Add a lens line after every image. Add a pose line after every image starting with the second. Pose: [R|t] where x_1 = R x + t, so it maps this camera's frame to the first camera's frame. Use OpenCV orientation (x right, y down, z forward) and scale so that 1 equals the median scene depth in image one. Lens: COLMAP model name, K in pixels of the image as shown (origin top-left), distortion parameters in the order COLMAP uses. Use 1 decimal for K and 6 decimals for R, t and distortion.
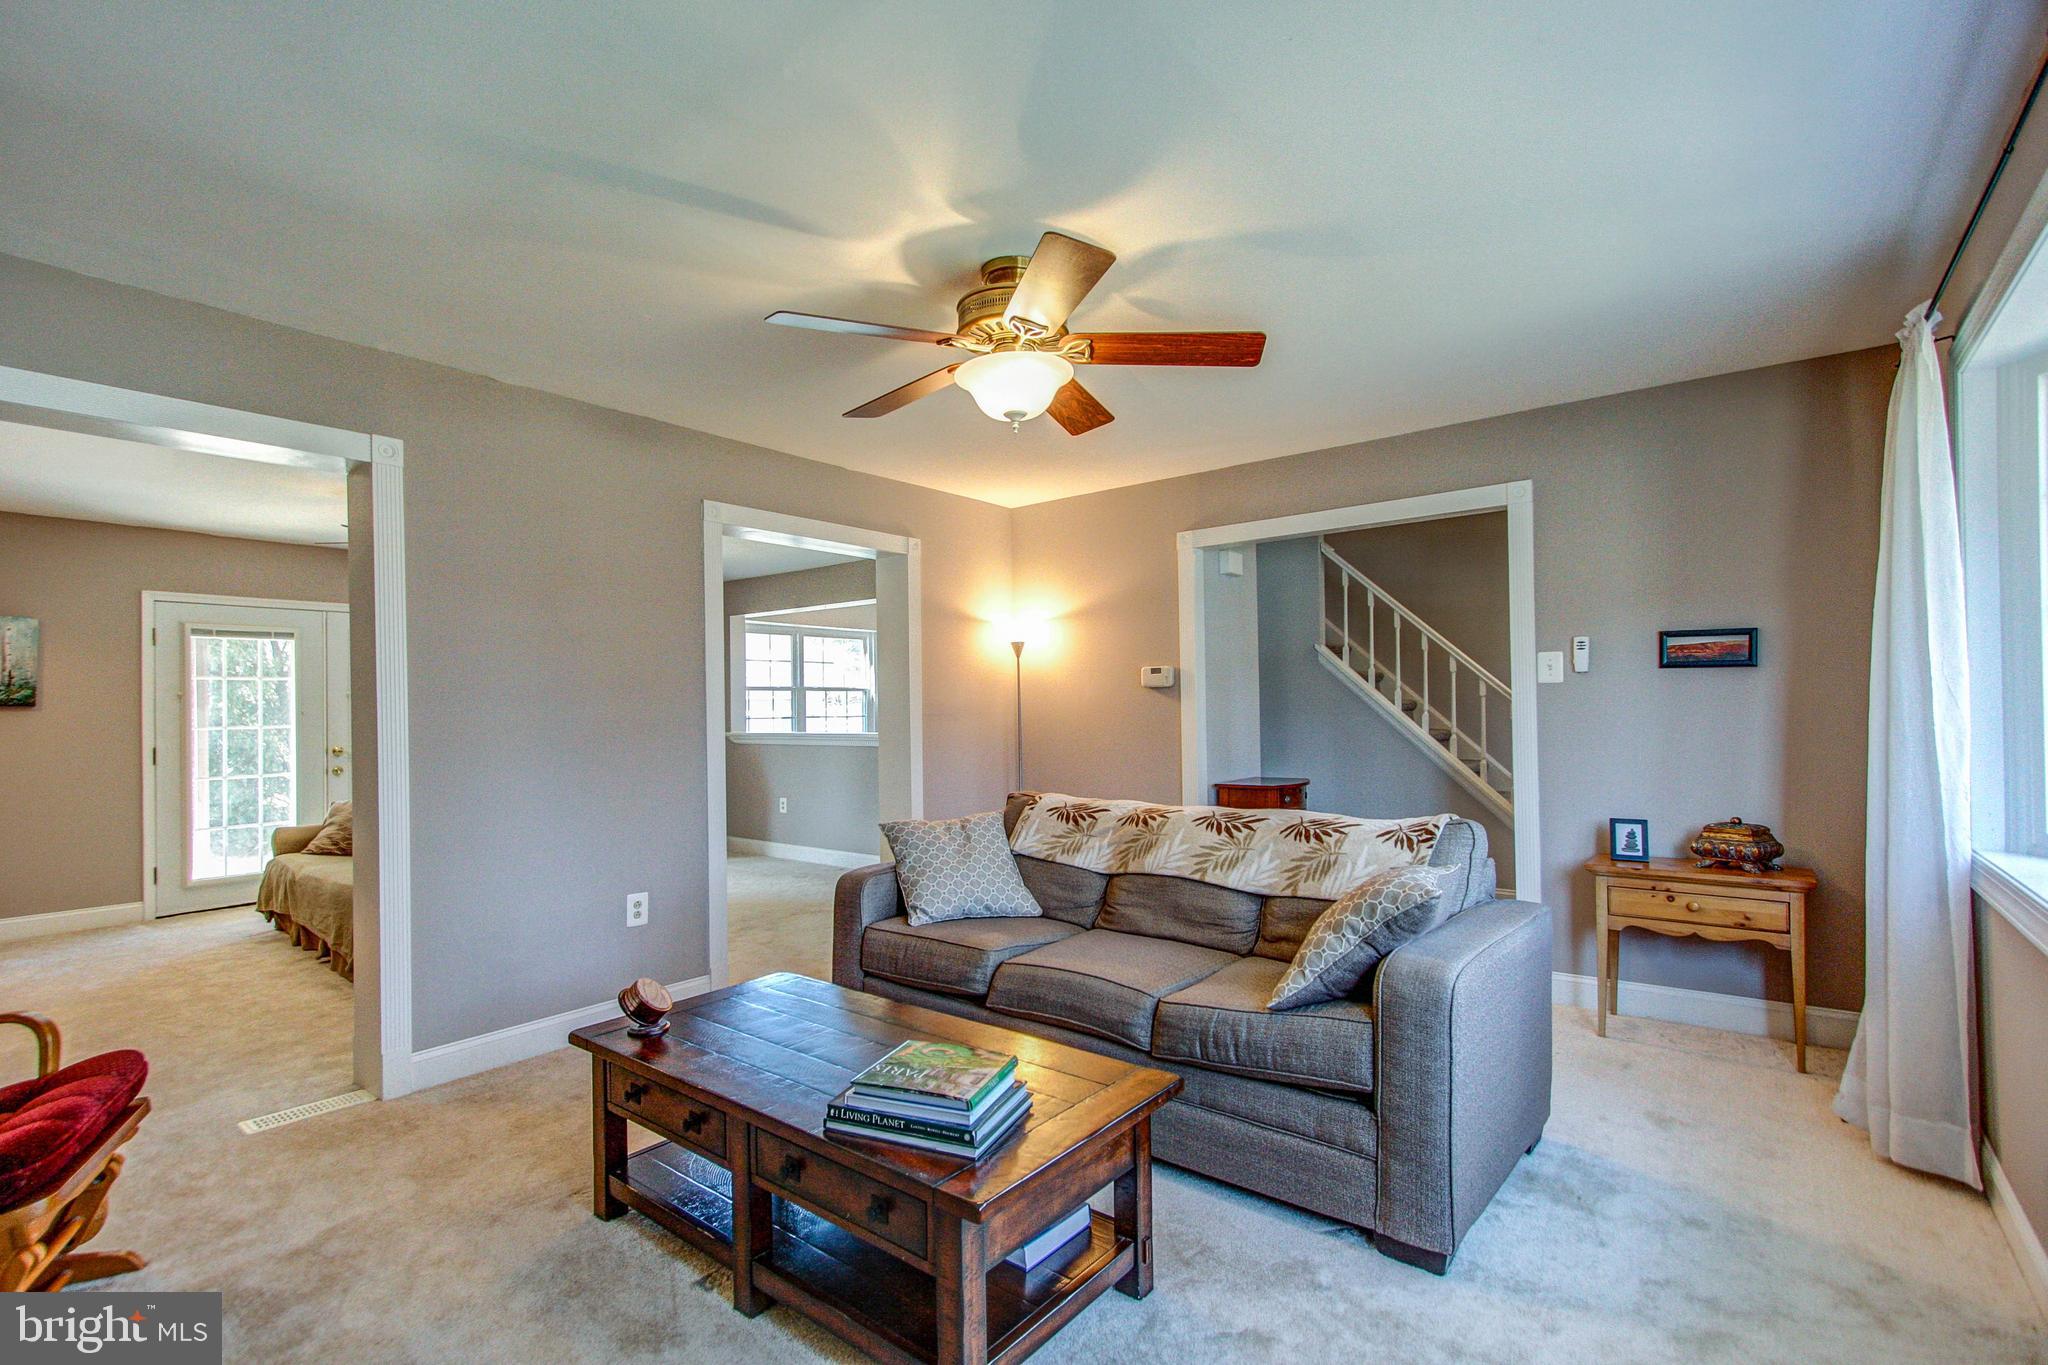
lens RADIAL K [[926.1, 0, 1017.1], [0, 926.1, 699.6], [0, 0, 1]] dist [0.001520, 0.006942]
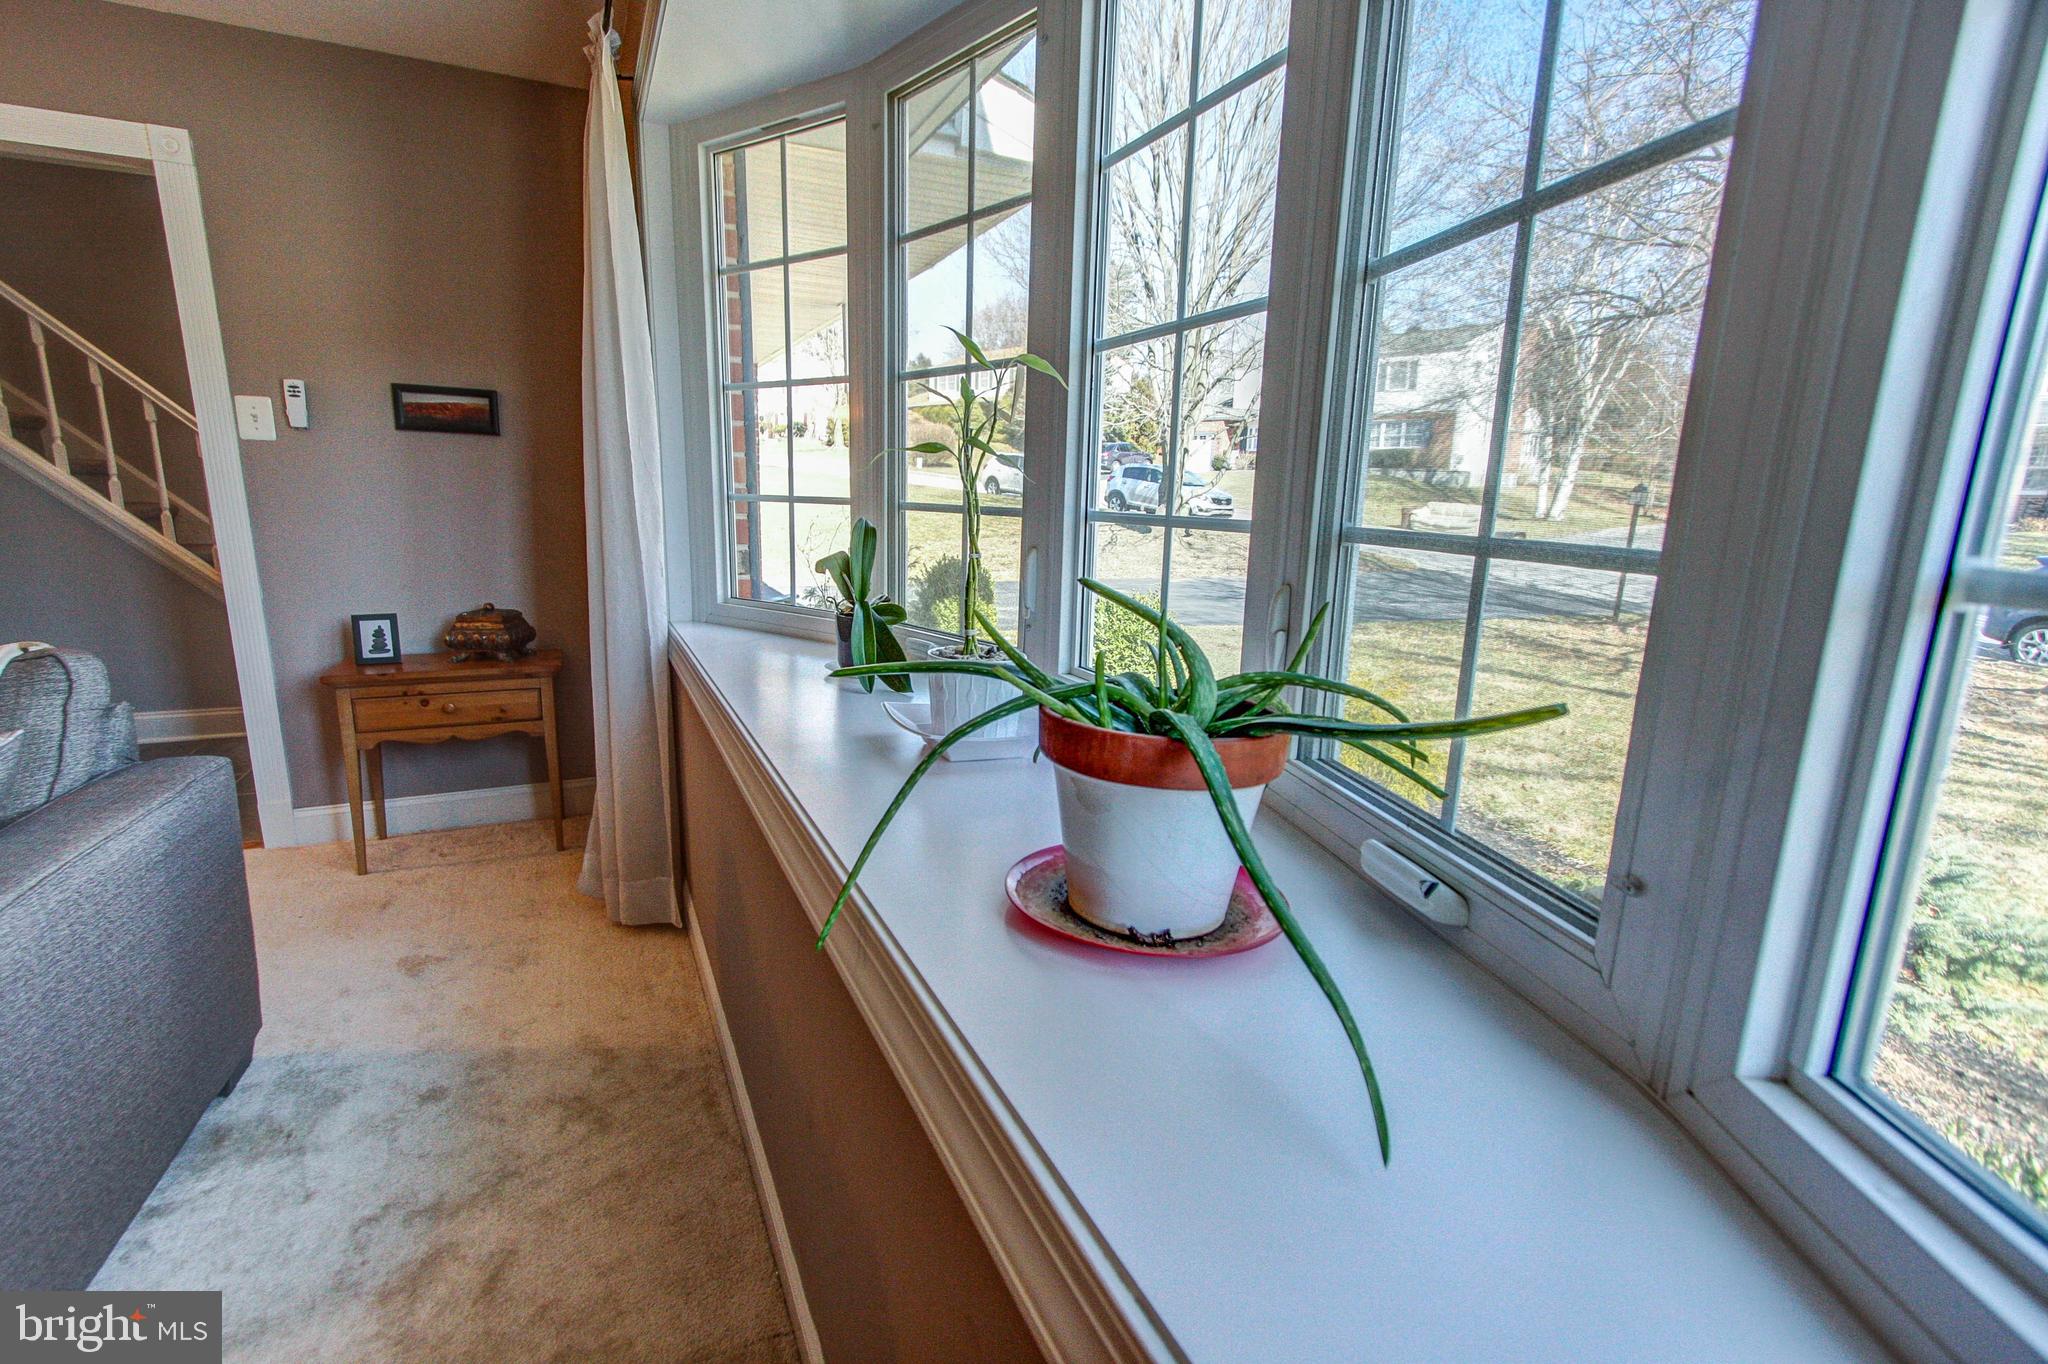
lens RADIAL K [[908.6, 0, 1024.0], [0, 908.6, 682.0], [0, 0, 1]] dist [0.002223, 0.000510]
pose [[0.423043, -0.158752, 0.892095, 0.186994], [-0.039804, 0.980326, 0.193329, 0.008528], [-0.905235, -0.117295, 0.408401, 0.148737]]
